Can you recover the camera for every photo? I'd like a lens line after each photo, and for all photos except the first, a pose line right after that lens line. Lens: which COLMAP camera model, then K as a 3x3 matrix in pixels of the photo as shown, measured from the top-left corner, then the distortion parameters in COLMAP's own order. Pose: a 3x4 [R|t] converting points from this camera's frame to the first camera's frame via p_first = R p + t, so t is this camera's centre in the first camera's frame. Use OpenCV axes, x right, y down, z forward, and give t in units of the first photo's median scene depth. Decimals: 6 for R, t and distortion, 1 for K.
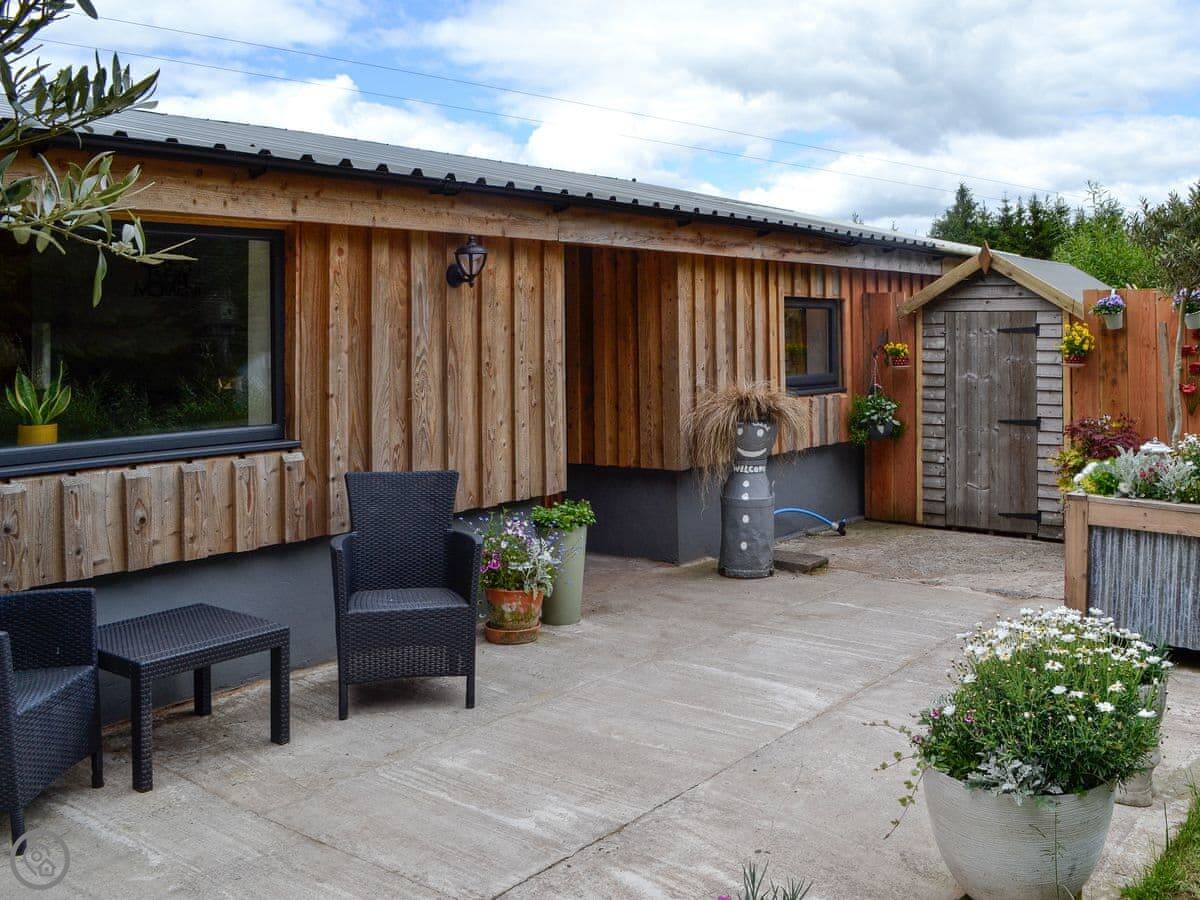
lens RADIAL K [[1215.6, 0, 600.0], [0, 1215.6, 450.0], [0, 0, 1]] dist [-0.064189, 0.019477]
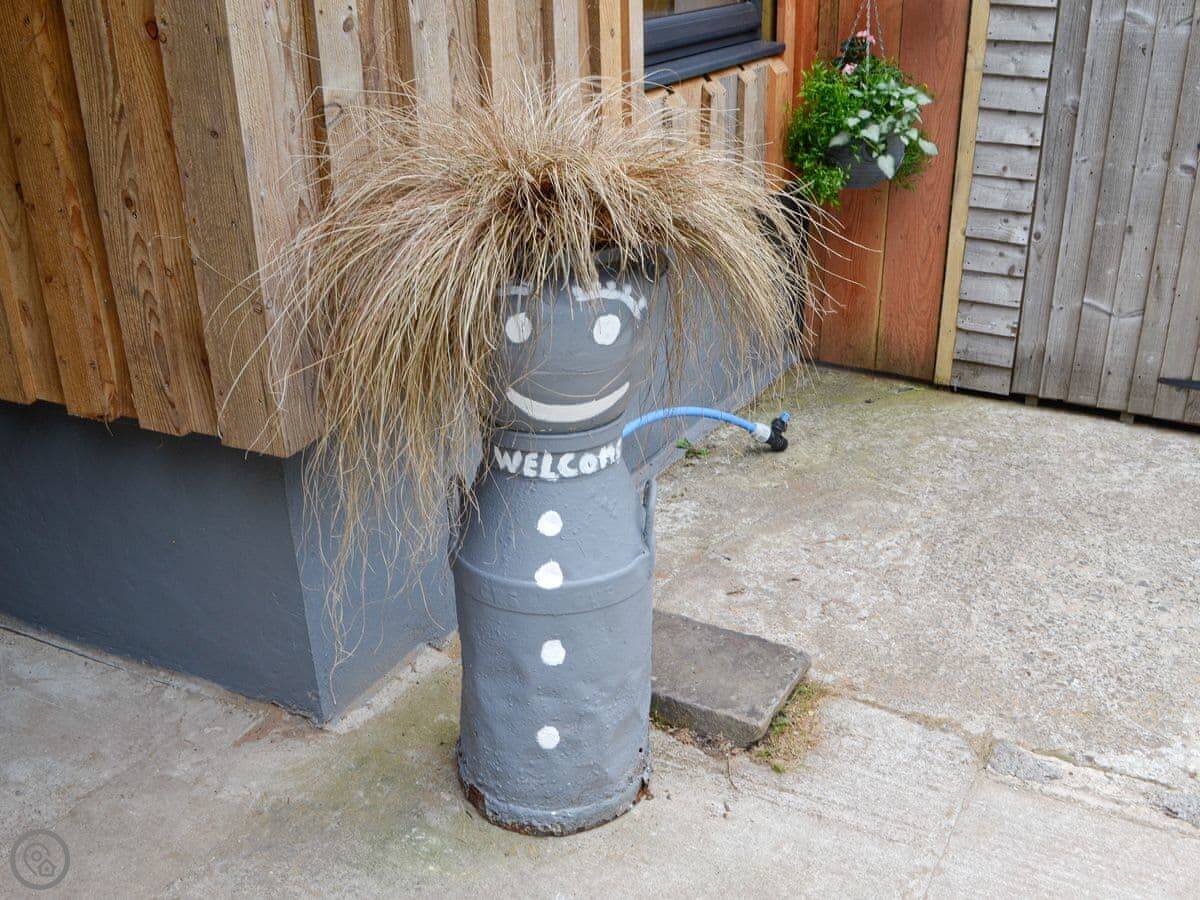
lens RADIAL K [[1215.6, 0, 600.0], [0, 1215.6, 450.0], [0, 0, 1]] dist [-0.064189, 0.019477]
pose [[0.979413, -0.080052, 0.185318, 0.081016], [0.016014, 0.945928, 0.323981, -0.062688], [-0.201232, -0.314344, 0.927736, 0.731480]]
